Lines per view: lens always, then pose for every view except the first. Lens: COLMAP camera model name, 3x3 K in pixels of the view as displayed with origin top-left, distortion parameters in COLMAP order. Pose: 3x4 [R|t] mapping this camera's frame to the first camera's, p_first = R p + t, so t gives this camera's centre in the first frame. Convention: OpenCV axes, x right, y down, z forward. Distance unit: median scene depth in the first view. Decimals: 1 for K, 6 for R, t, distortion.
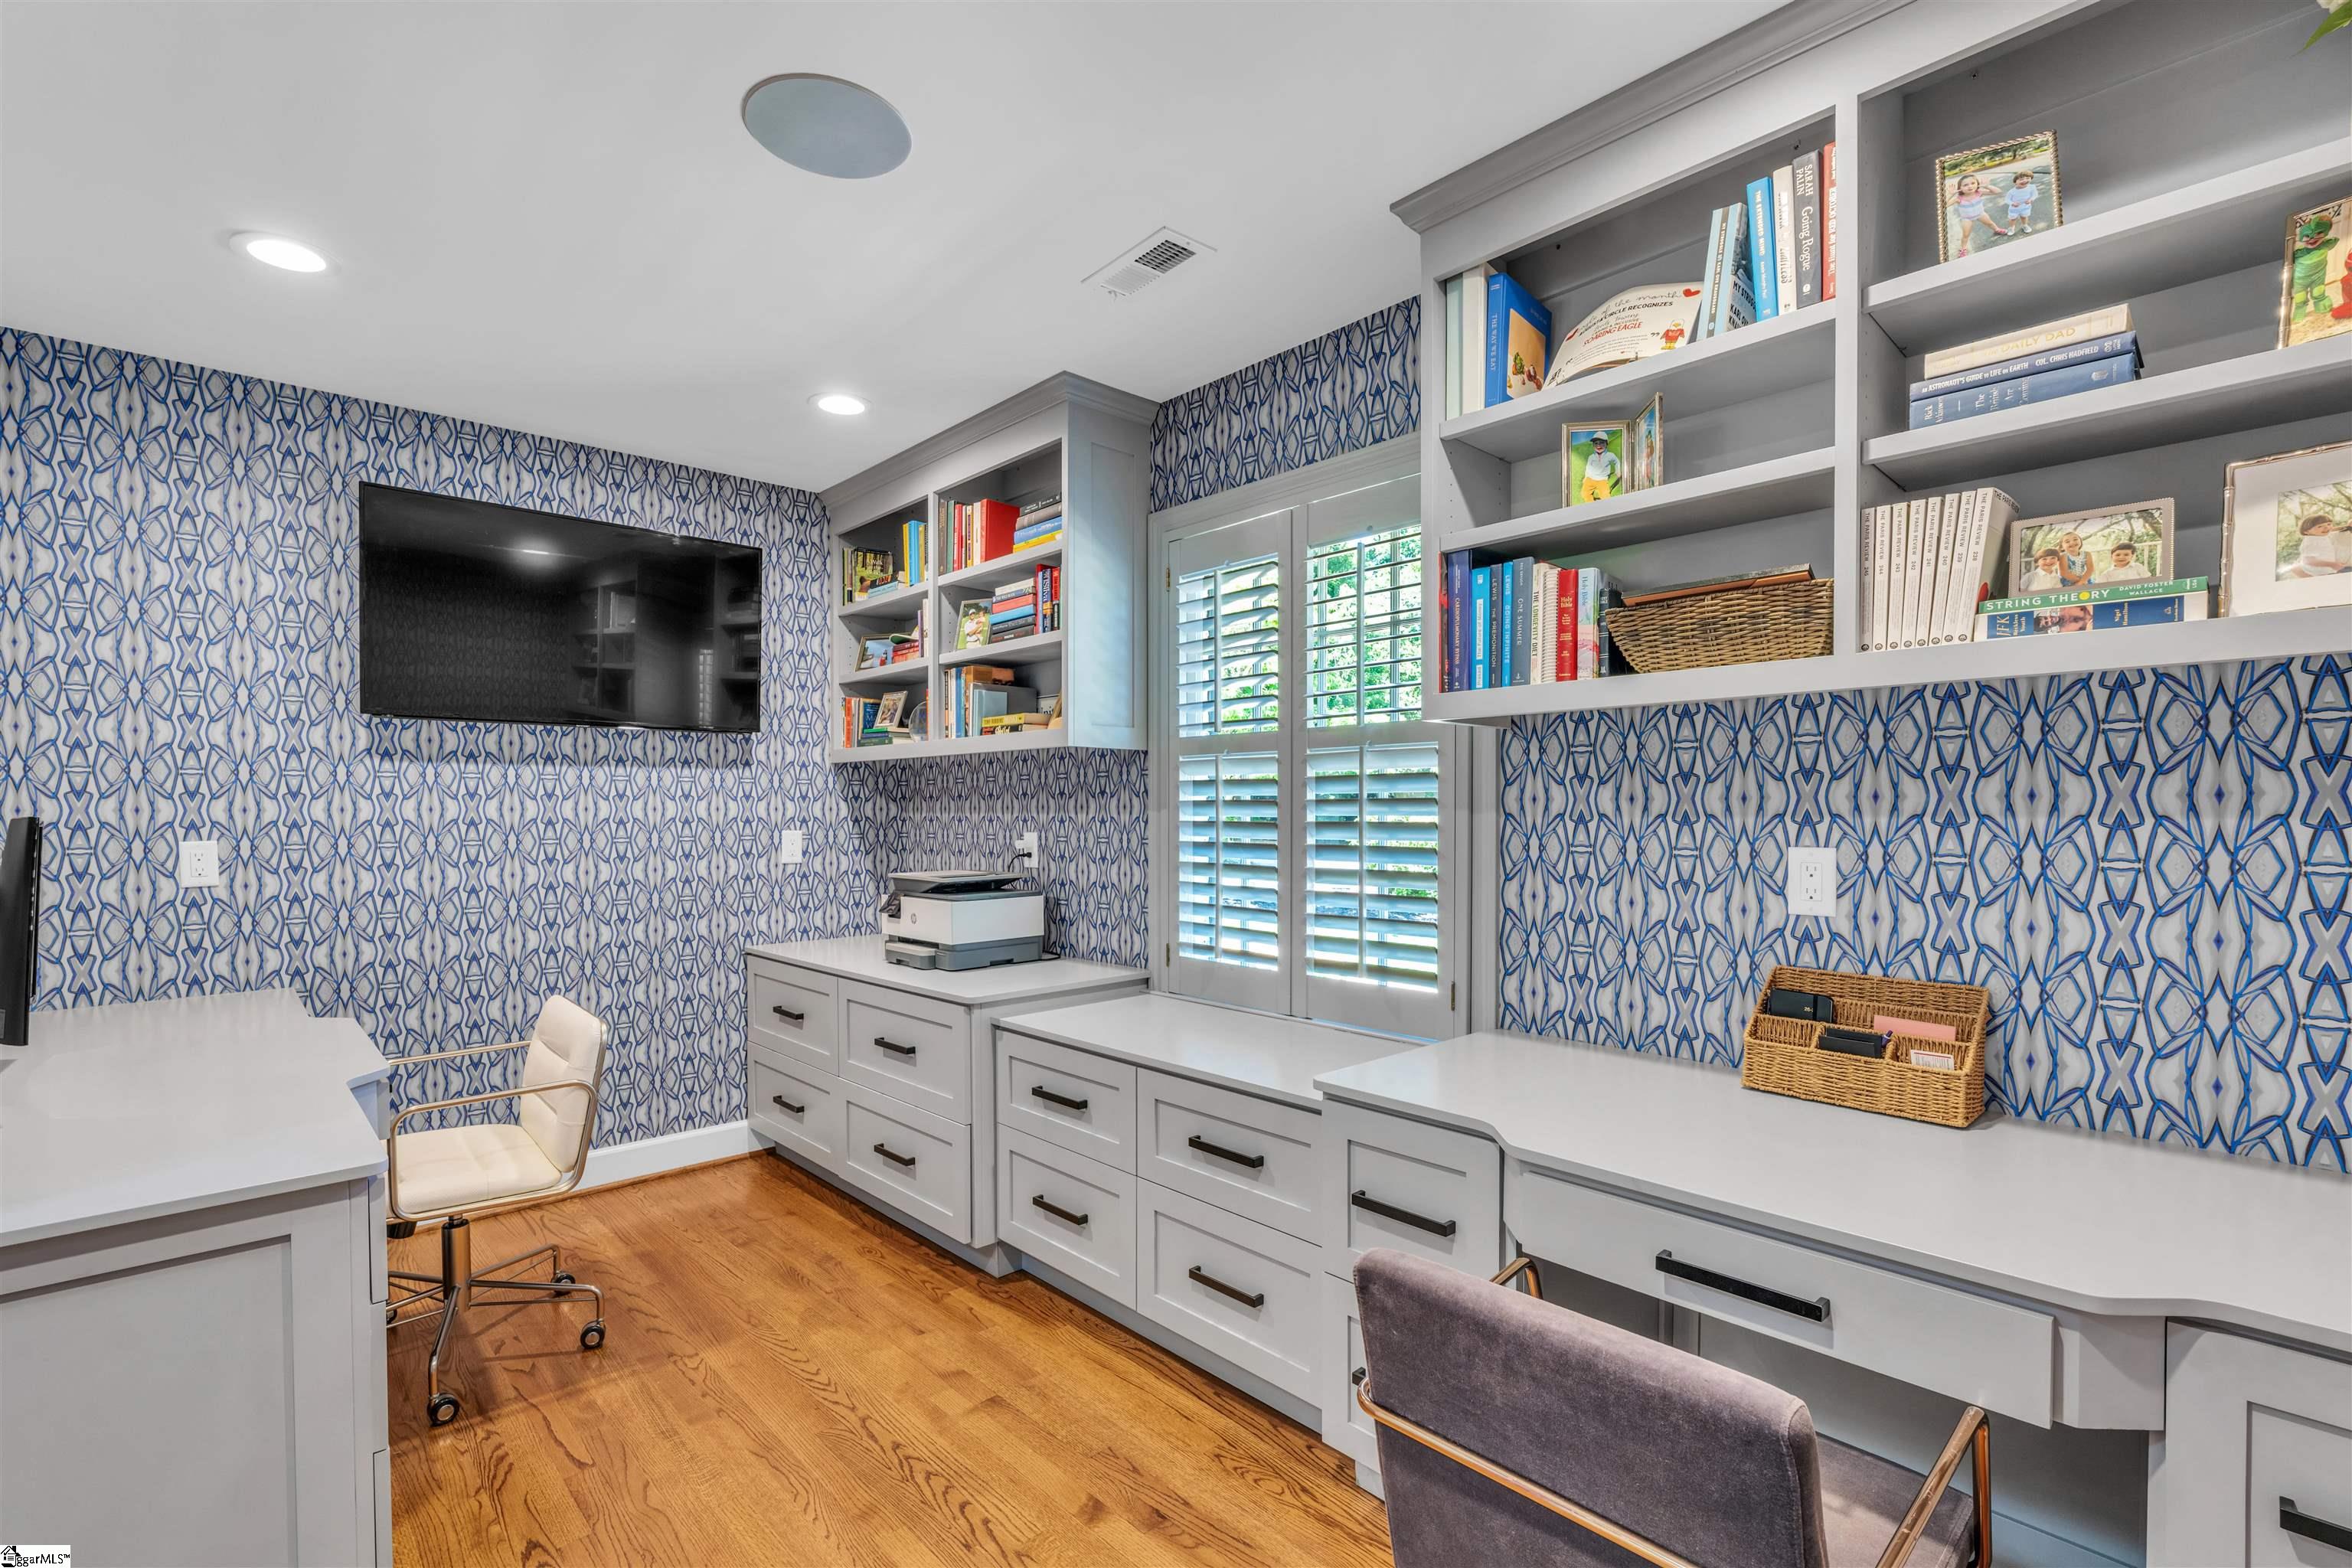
lens RADIAL K [[1031.6, 0, 1203.5], [0, 1031.6, 823.7], [0, 0, 1]] dist [-0.007942, 0.000514]
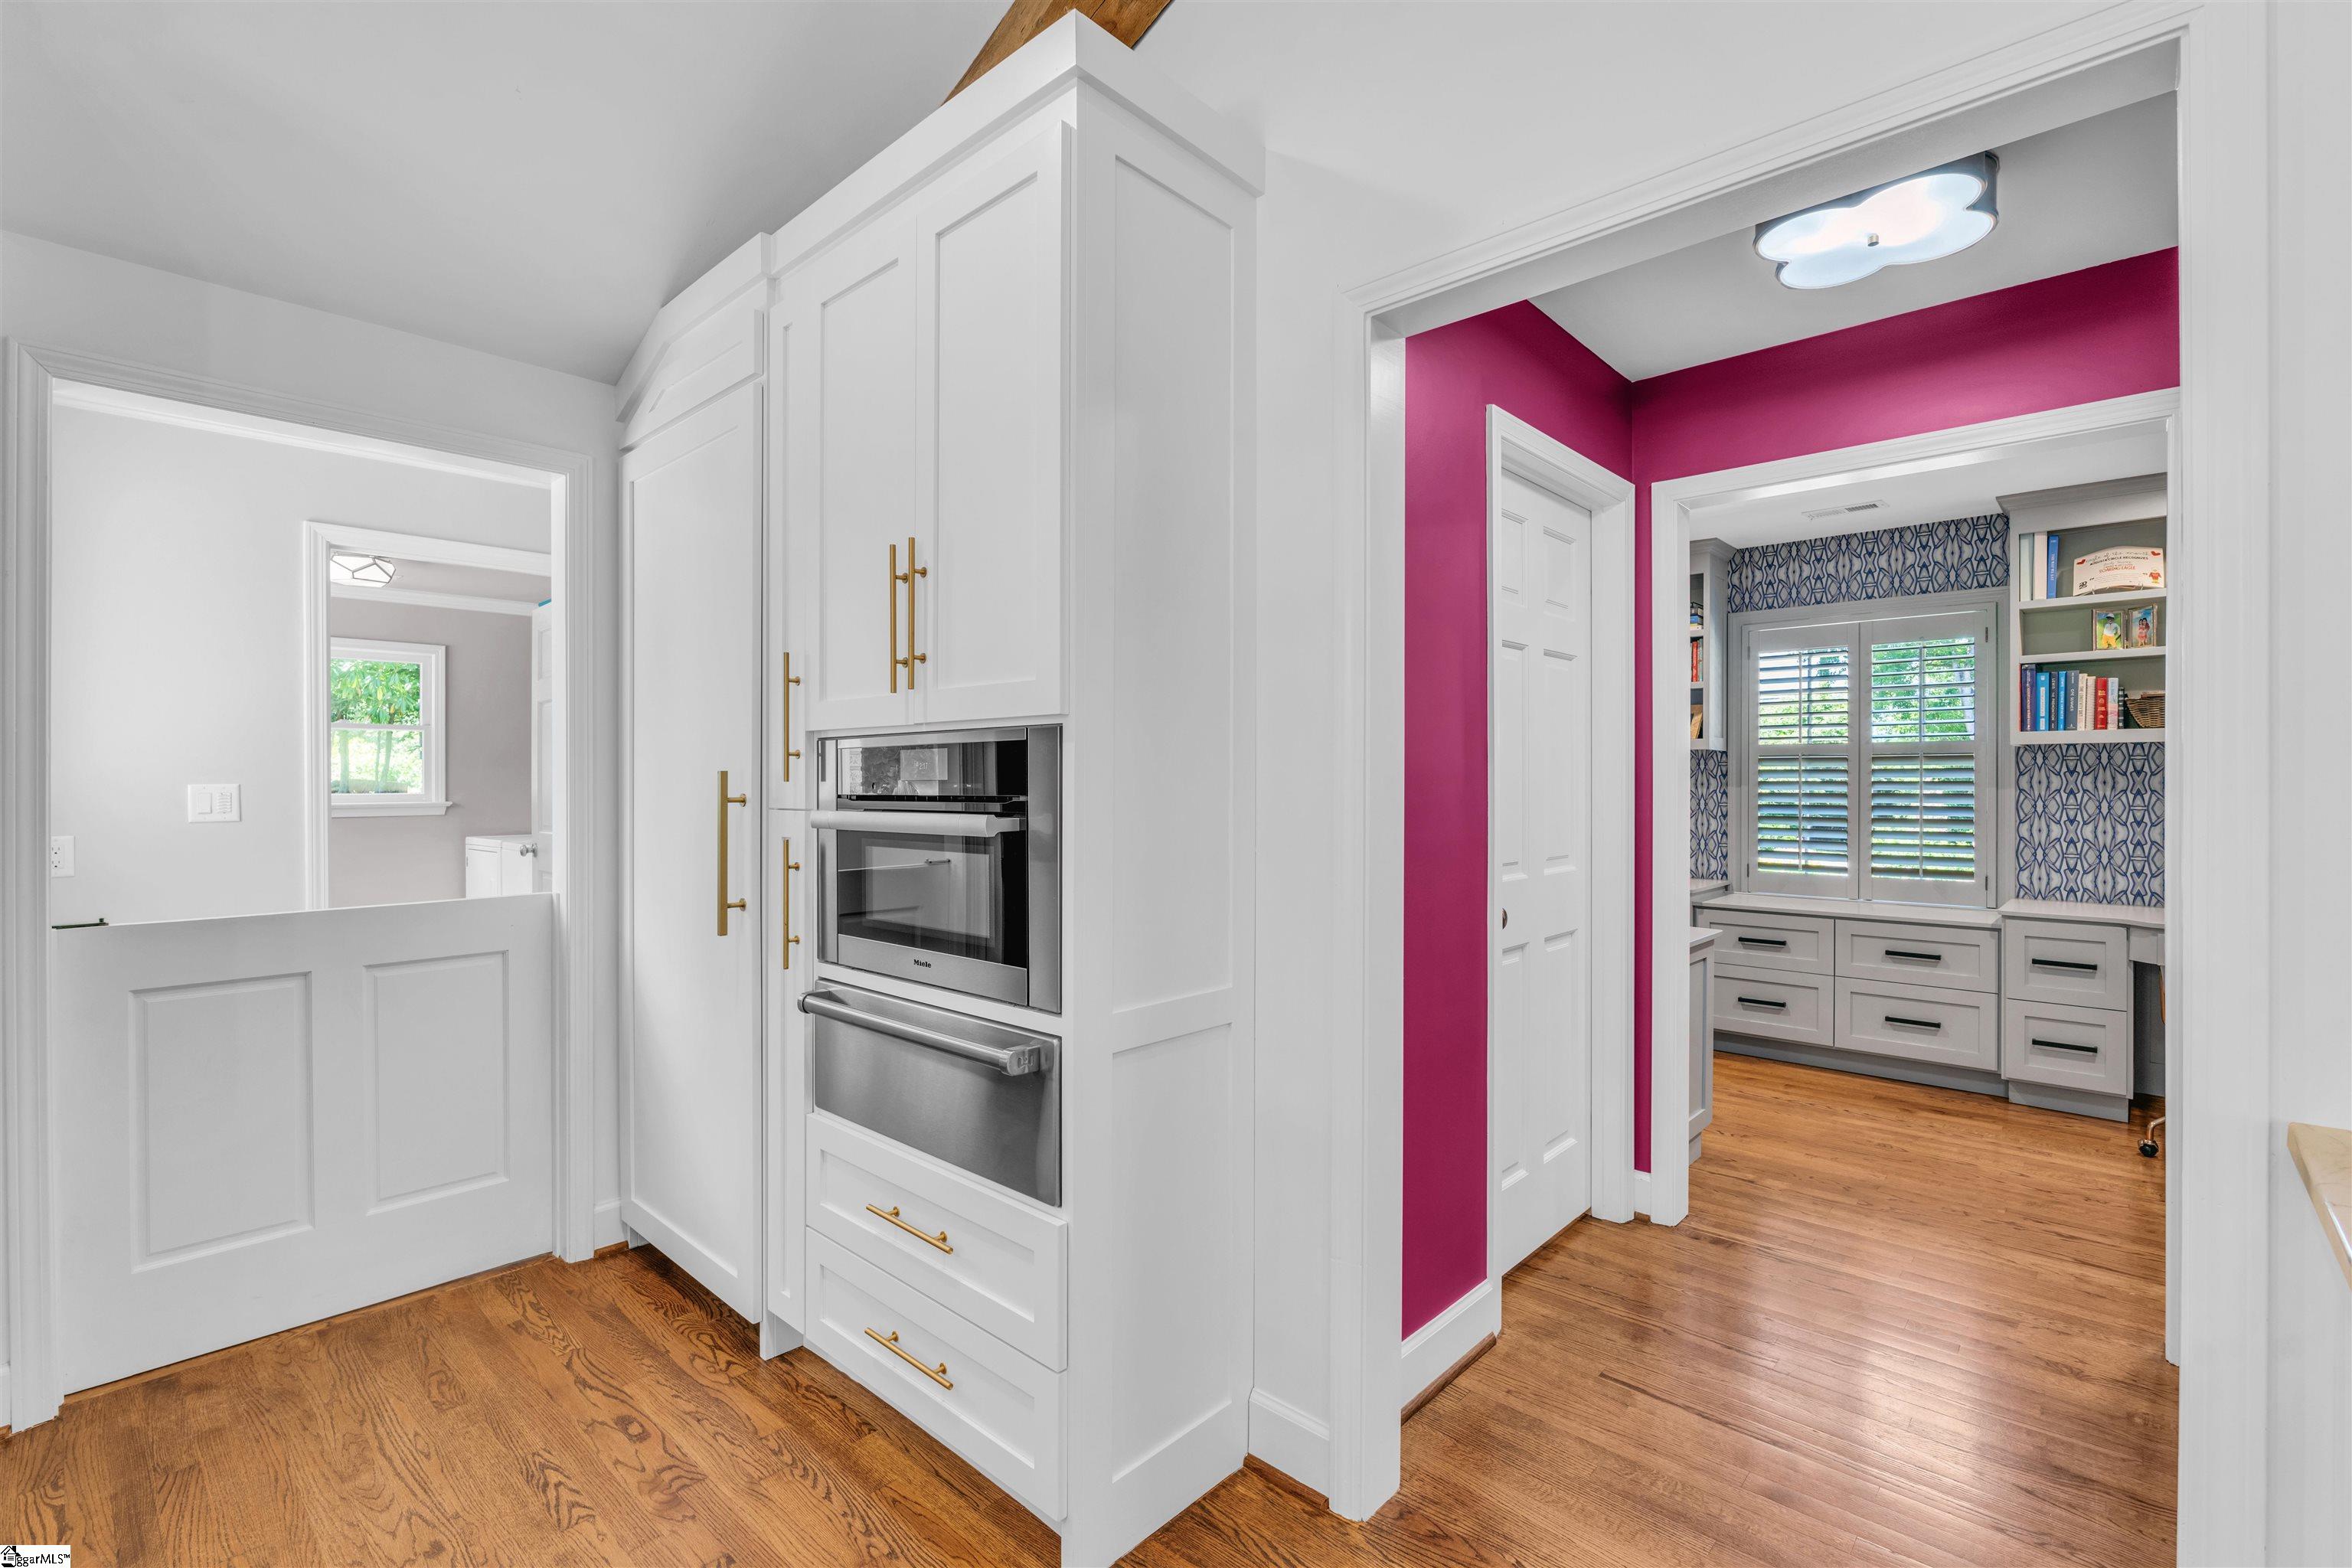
lens RADIAL K [[1031.6, 0, 1187.4], [0, 1031.6, 783.6], [0, 0, 1]] dist [-0.007942, 0.000514]
pose [[0.998521, -0.000465, 0.054366, -1.691440], [0.001010, 0.999950, -0.009995, -0.003435], [-0.054358, 0.010035, 0.998471, -1.058322]]
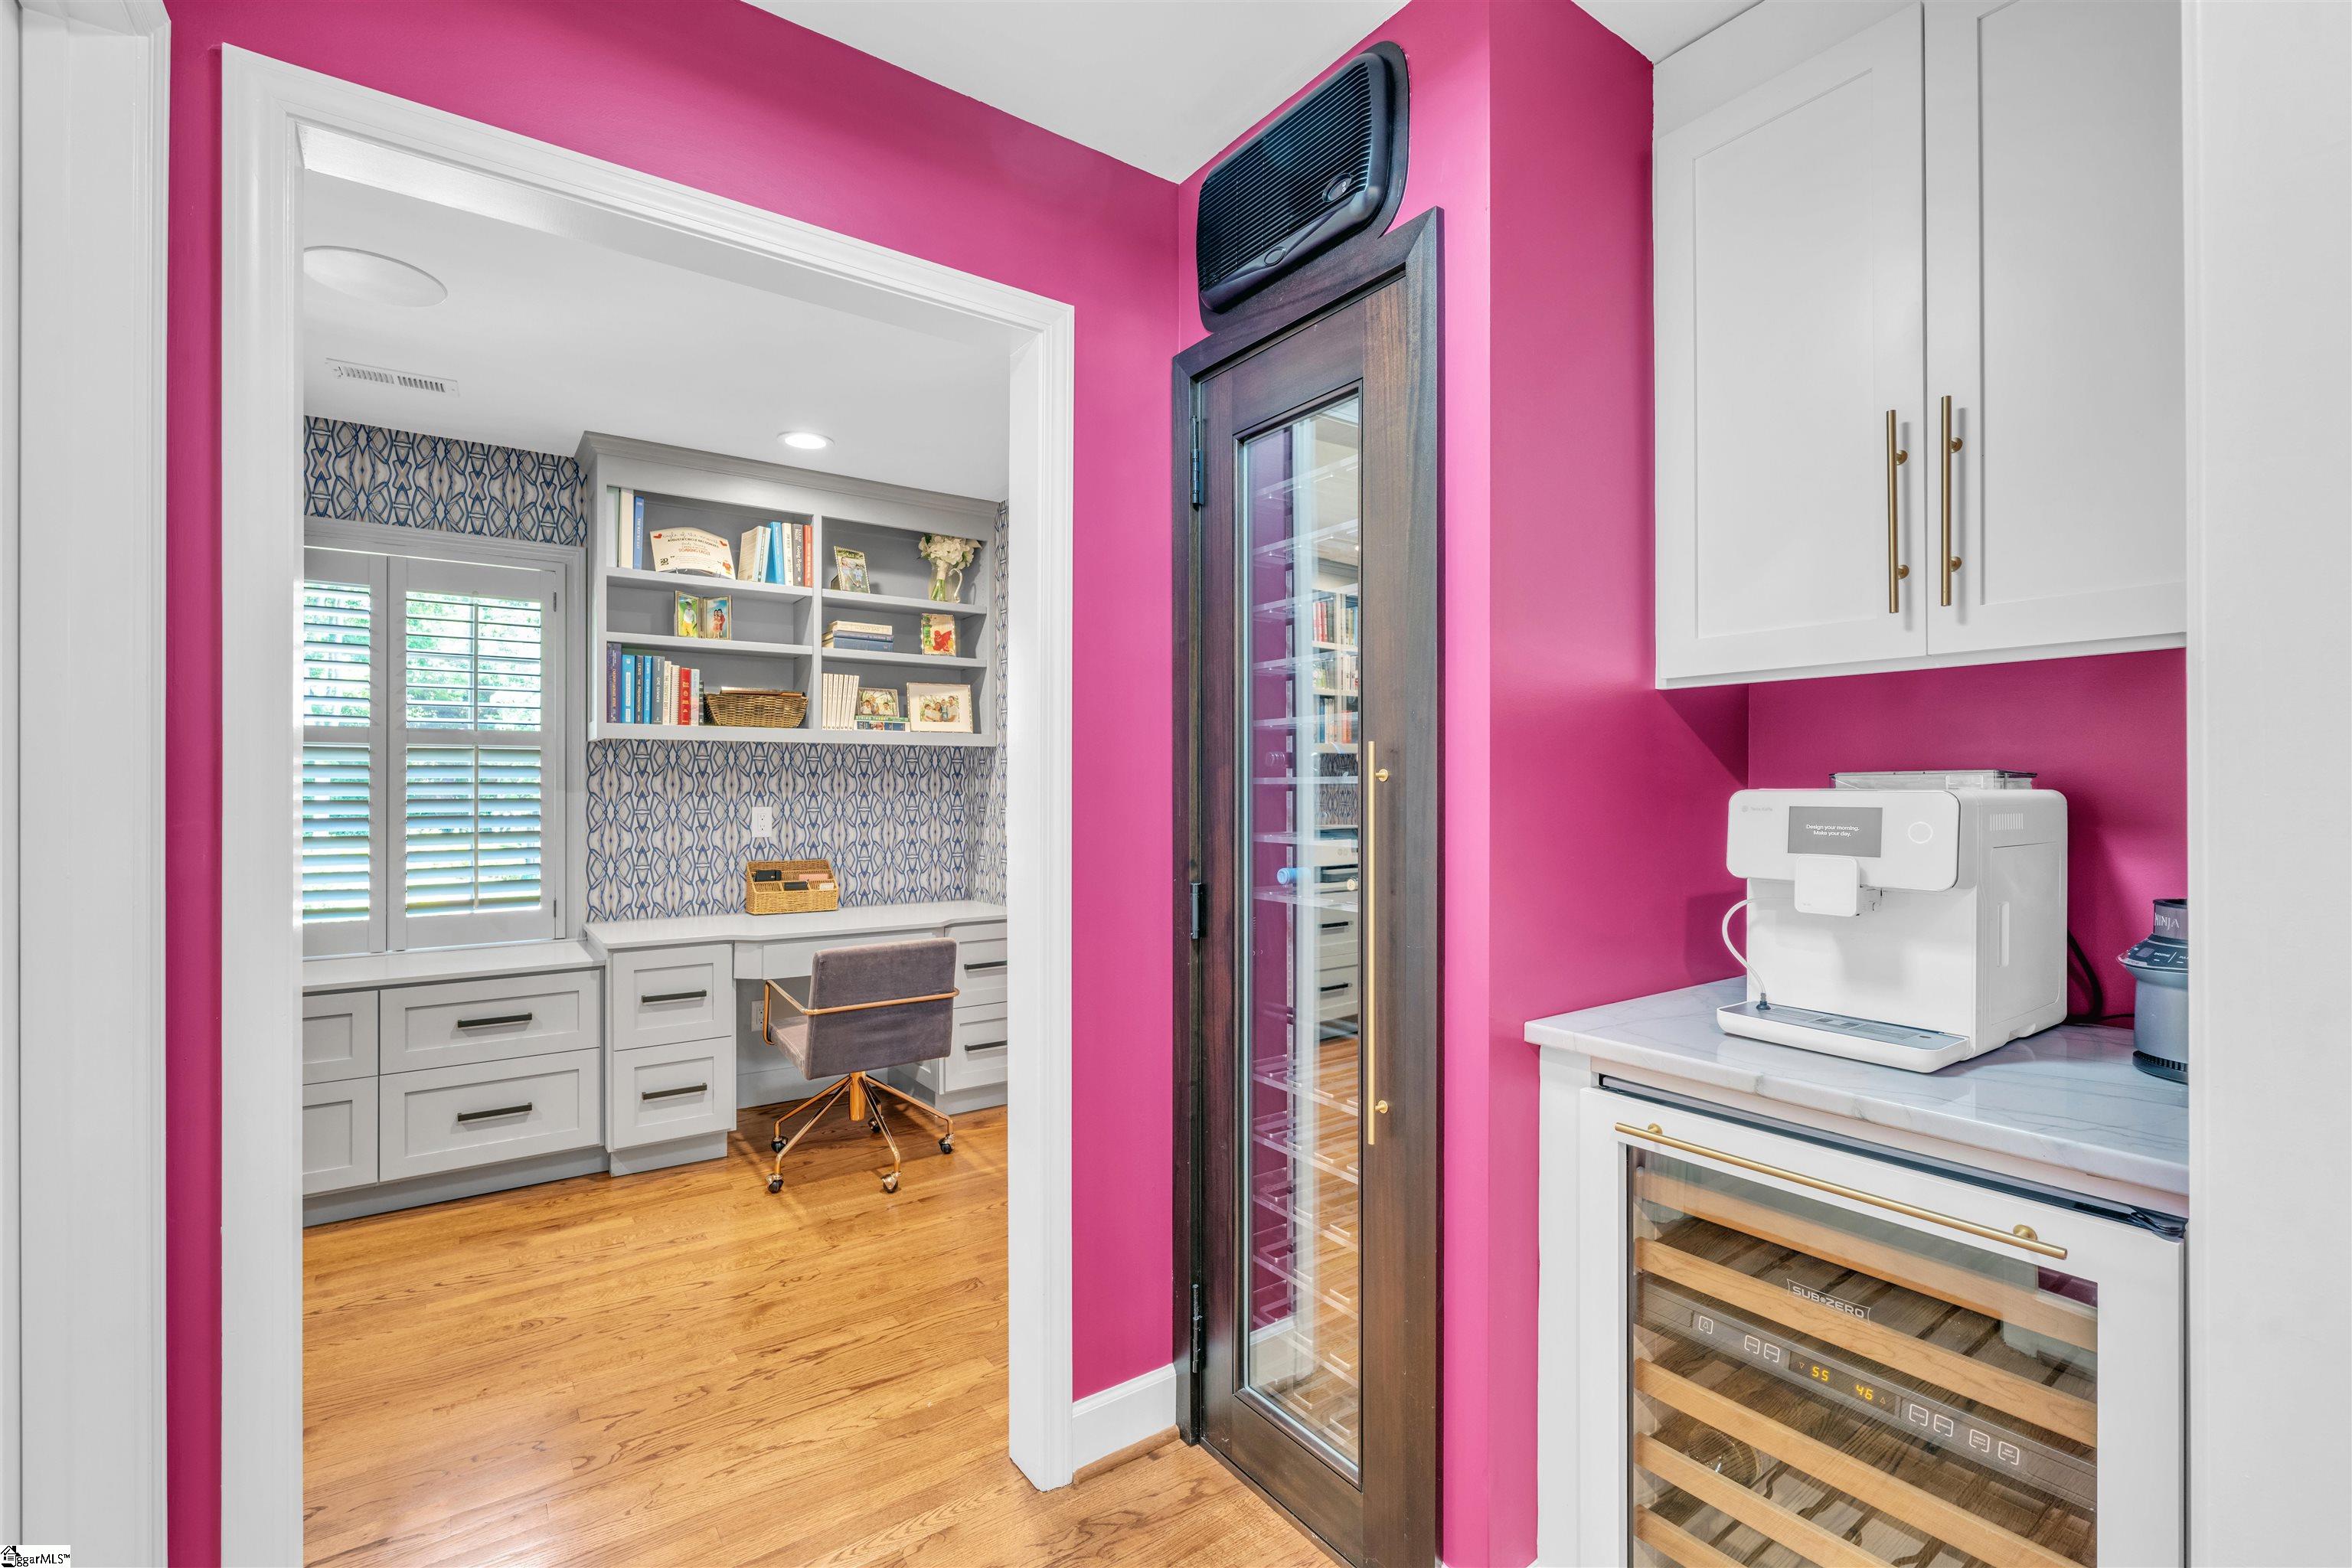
lens RADIAL K [[1031.6, 0, 1168.2], [0, 1031.6, 784.0], [0, 0, 1]] dist [-0.007942, 0.000514]
pose [[0.155997, 0.001720, 0.987756, -1.436275], [0.012007, 0.999921, -0.003637, -0.007215], [-0.987685, 0.012427, 0.155964, -0.213765]]
